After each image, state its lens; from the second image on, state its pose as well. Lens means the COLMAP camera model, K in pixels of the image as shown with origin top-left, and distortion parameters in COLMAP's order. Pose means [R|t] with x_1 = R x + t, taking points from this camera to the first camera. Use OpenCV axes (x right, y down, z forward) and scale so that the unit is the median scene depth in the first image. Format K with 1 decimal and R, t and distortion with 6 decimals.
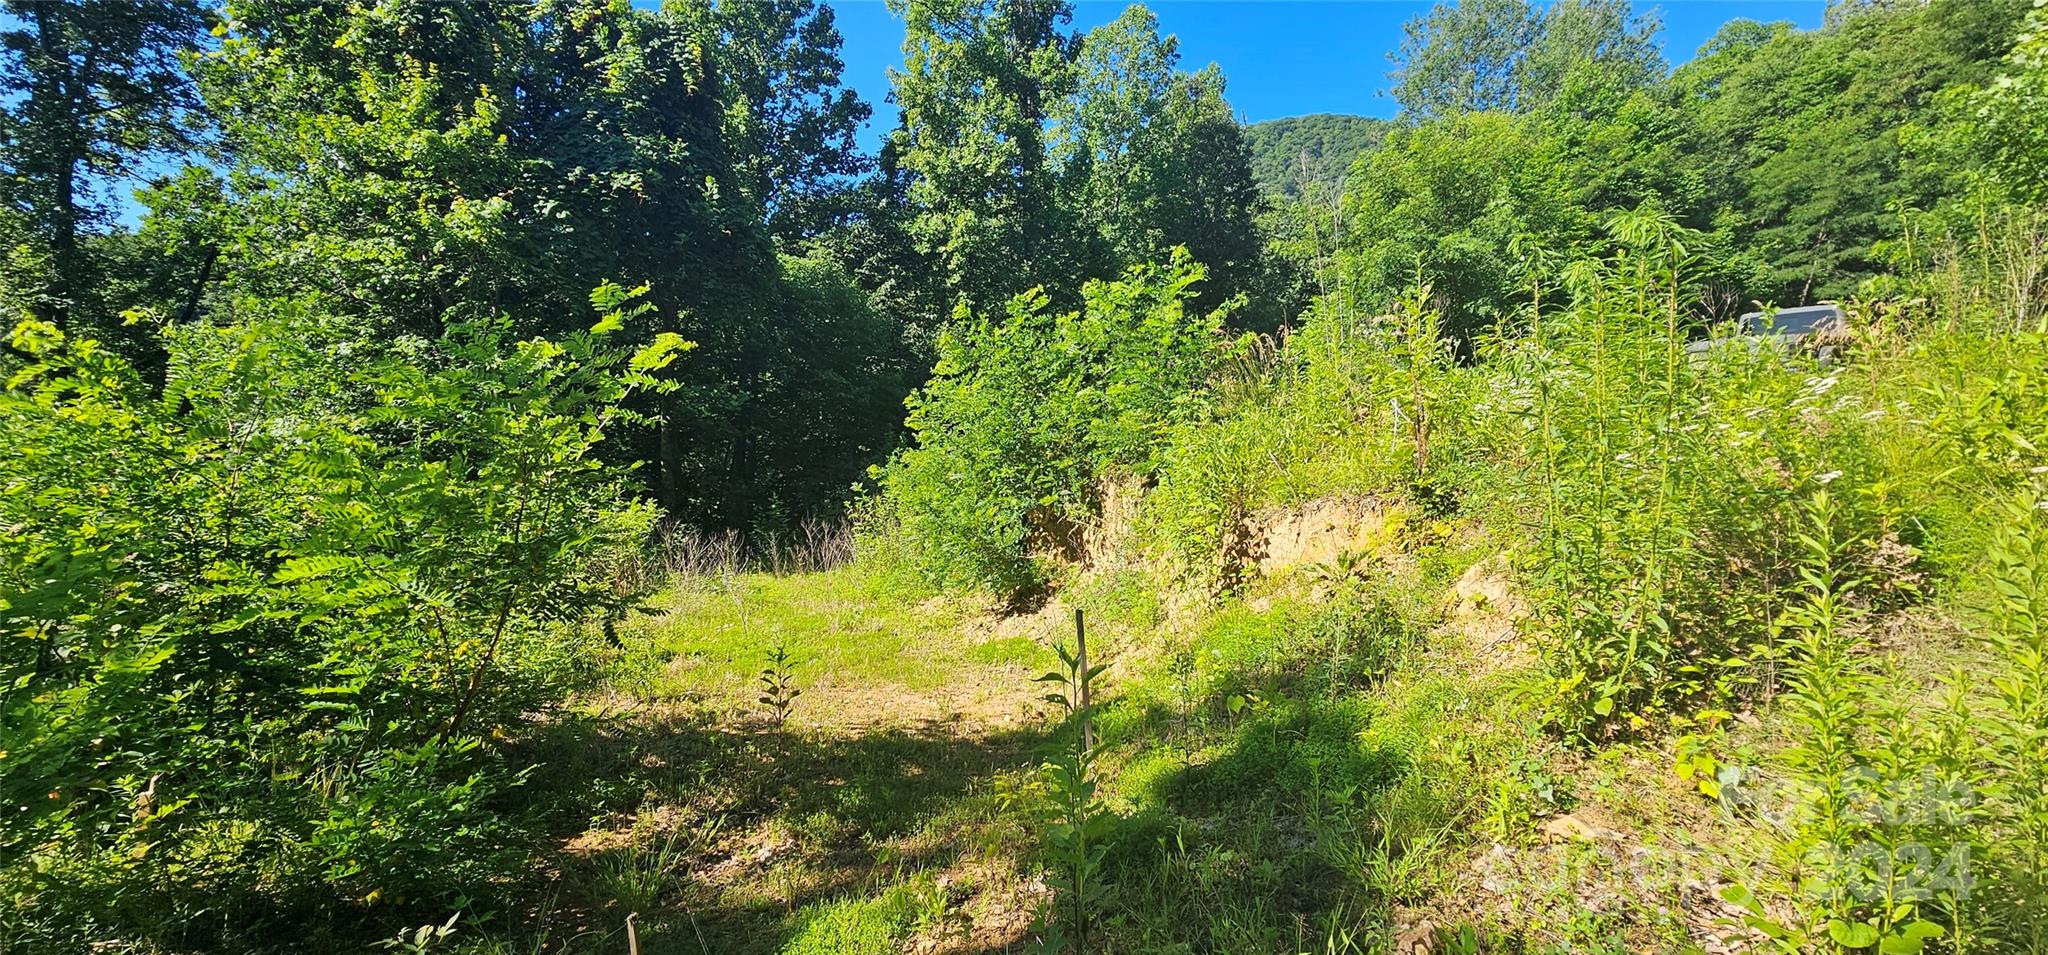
lens RADIAL K [[832.3, 0, 1010.8], [0, 832.3, 461.5], [0, 0, 1]] dist [0.005336, -0.003528]
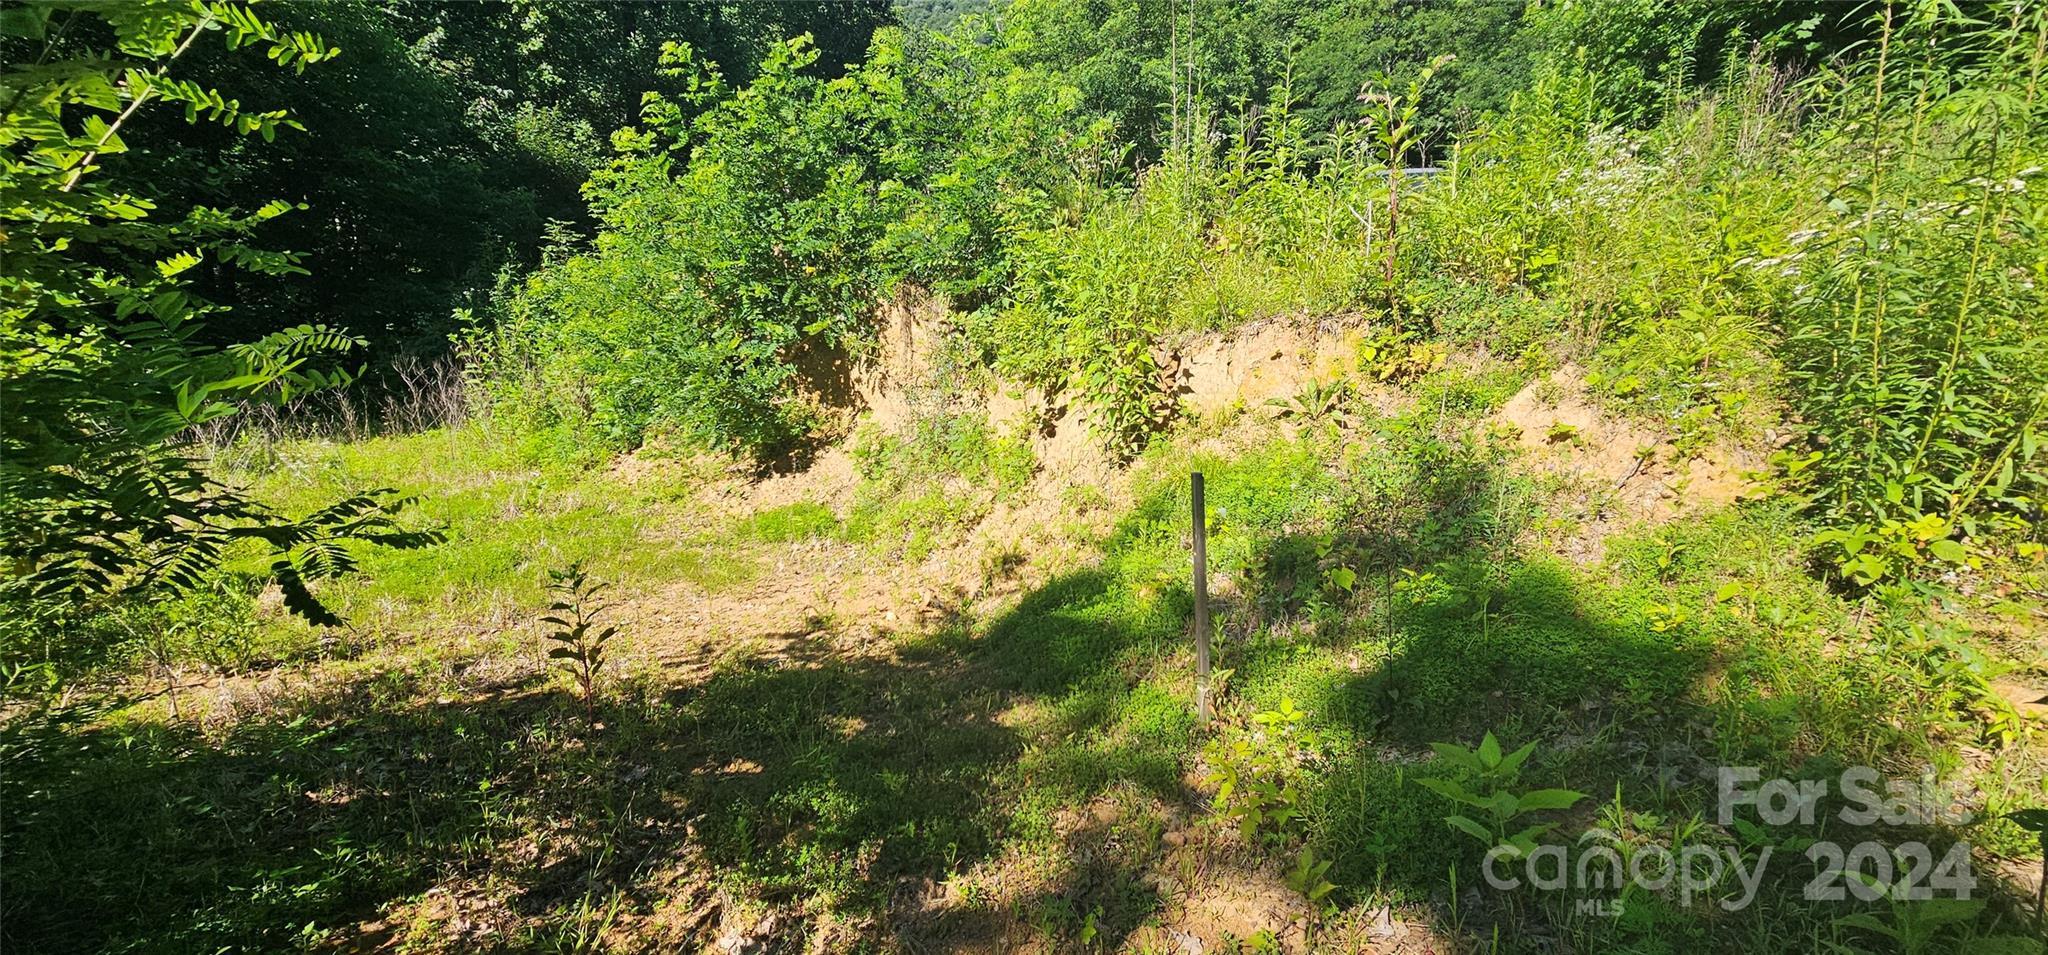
lens RADIAL K [[832.3, 0, 990.5], [0, 832.3, 472.5], [0, 0, 1]] dist [0.005336, -0.003528]
pose [[0.897499, -0.067007, 0.435895, -0.155715], [-0.021672, 0.980495, 0.195346, 0.022279], [-0.440483, -0.184770, 0.878542, 0.214000]]
